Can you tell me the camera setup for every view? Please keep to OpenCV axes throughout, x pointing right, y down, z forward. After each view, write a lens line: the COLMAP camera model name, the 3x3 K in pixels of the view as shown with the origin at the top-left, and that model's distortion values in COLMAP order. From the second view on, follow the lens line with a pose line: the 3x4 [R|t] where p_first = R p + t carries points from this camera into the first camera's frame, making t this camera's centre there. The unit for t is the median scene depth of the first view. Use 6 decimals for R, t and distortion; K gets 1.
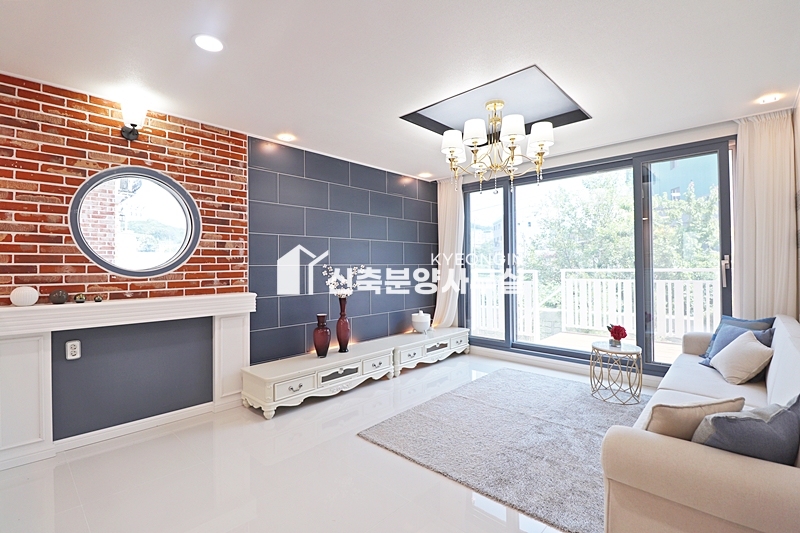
lens RADIAL K [[374.9, 0, 400.6], [0, 374.9, 268.7], [0, 0, 1]] dist [-0.008900, -0.003094]
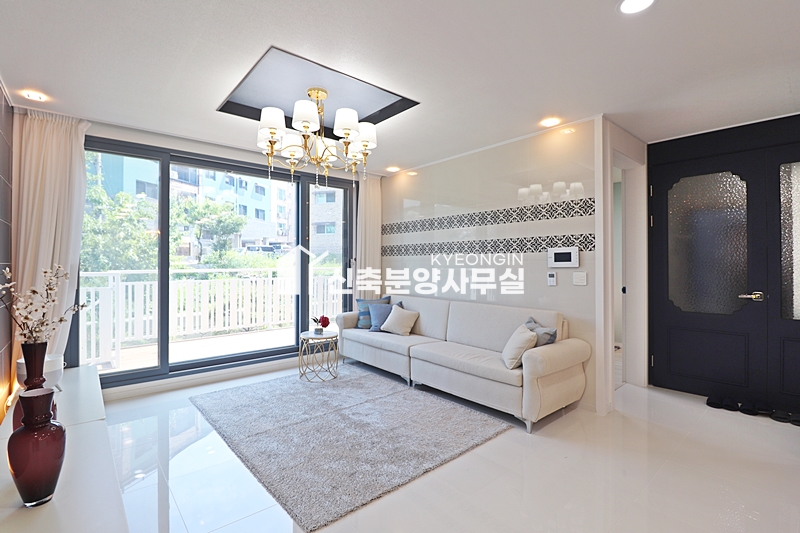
lens RADIAL K [[374.9, 0, 399.7], [0, 374.9, 261.1], [0, 0, 1]] dist [-0.008900, -0.003094]
pose [[0.105222, 0.017665, 0.994292, -0.462367], [0.009910, 0.999774, -0.018811, 0.002433], [-0.994399, 0.011833, 0.105023, 0.494207]]
